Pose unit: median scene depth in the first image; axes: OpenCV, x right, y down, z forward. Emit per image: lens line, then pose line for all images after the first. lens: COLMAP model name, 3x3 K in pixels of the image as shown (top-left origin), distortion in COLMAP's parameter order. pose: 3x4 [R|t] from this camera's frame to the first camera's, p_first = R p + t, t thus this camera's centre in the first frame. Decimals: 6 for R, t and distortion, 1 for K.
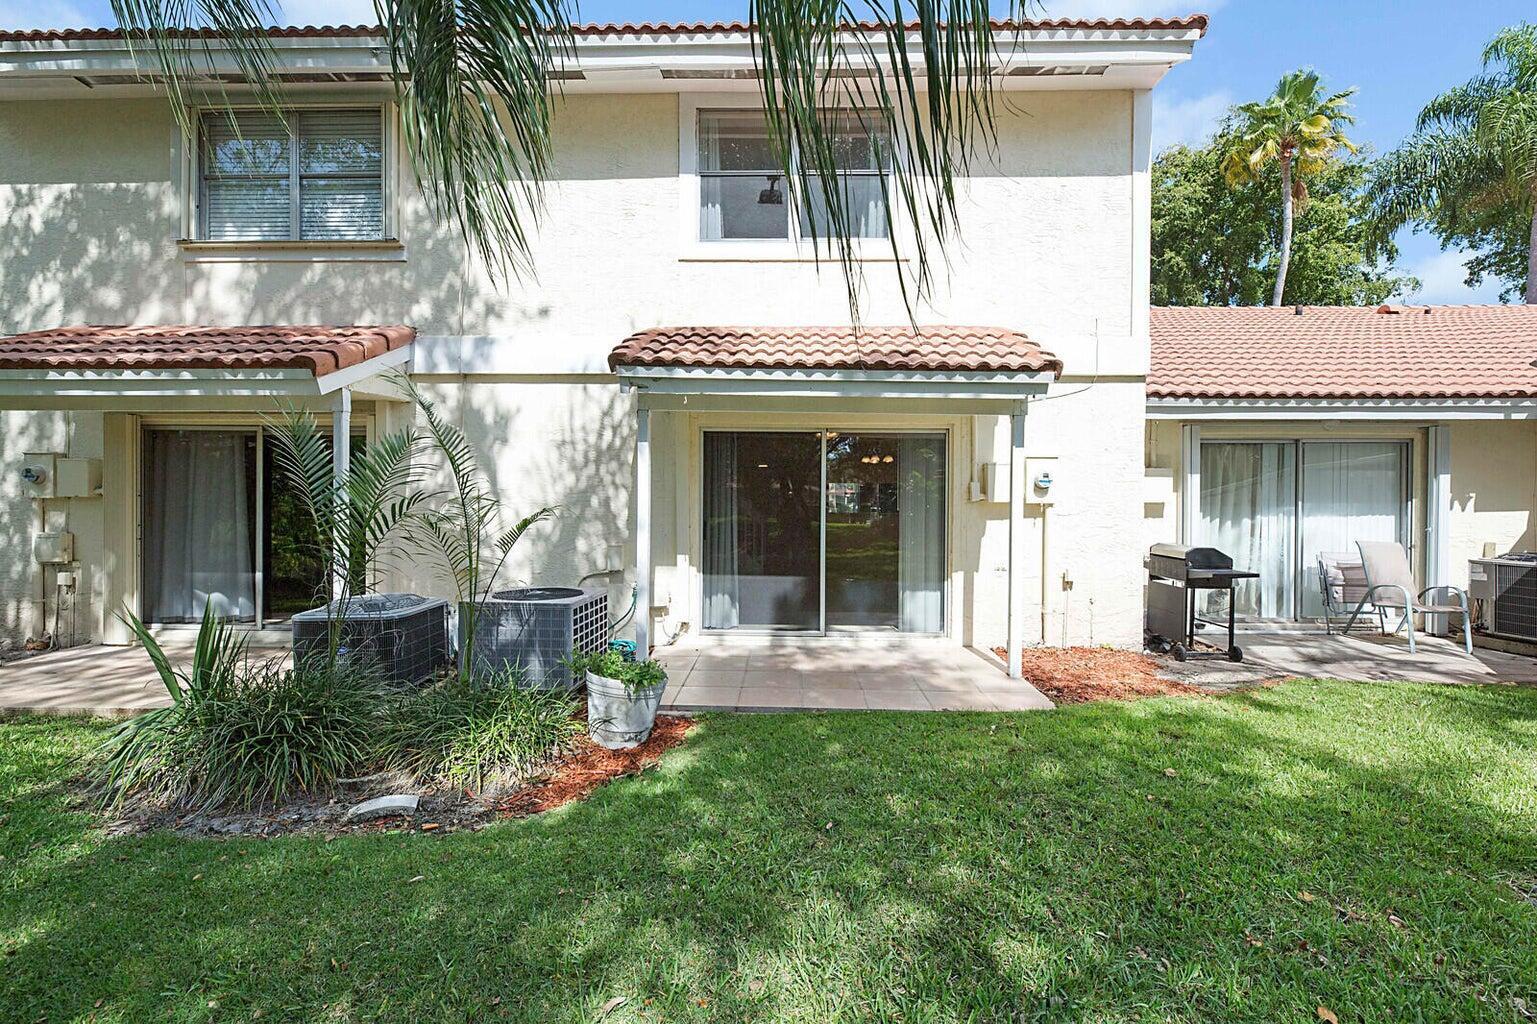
lens RADIAL K [[652.0, 0, 770.3], [0, 652.0, 509.7], [0, 0, 1]] dist [0.002523, -0.002562]
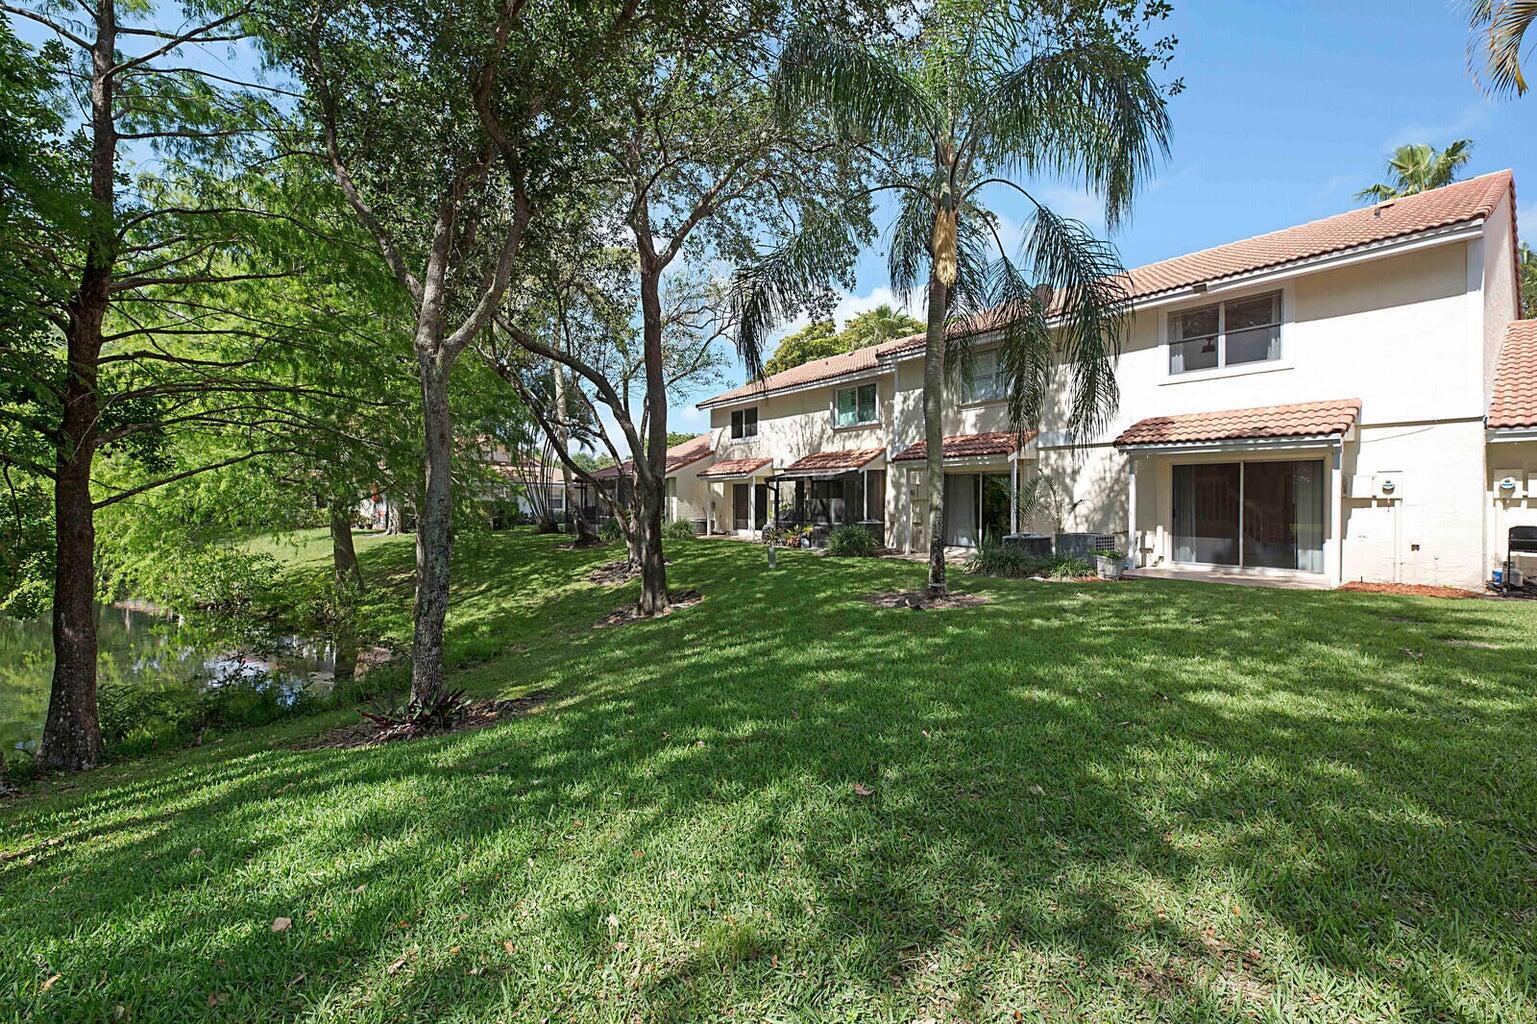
lens RADIAL K [[652.0, 0, 768.1], [0, 652.0, 507.7], [0, 0, 1]] dist [0.002523, -0.002562]
pose [[0.636636, 0.000655, -0.771164, 0.708300], [-0.007760, 0.999954, -0.005557, 0.038153], [0.771125, 0.009522, 0.636612, -1.369116]]
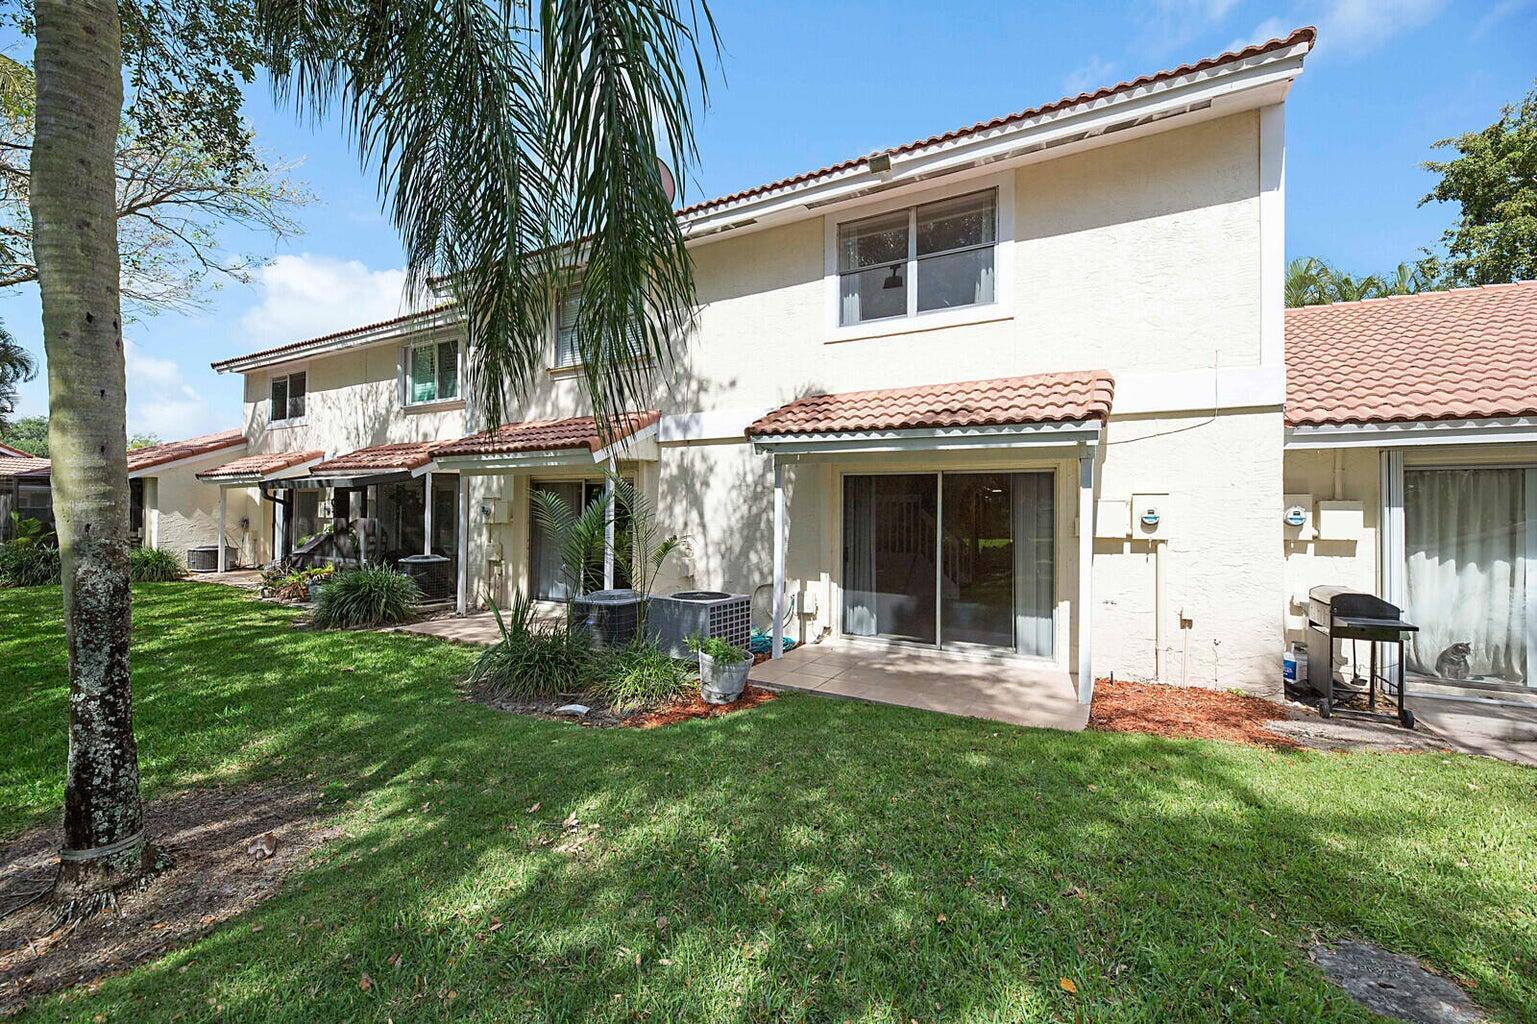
lens RADIAL K [[635.6, 0, 775.9], [0, 635.6, 507.1], [0, 0, 1]] dist [0.004473, -0.003042]
pose [[0.881858, -0.001894, -0.471512, 0.374483], [-0.010418, 0.999670, -0.023500, -0.030317], [0.471400, 0.025636, 0.881547, -0.142409]]
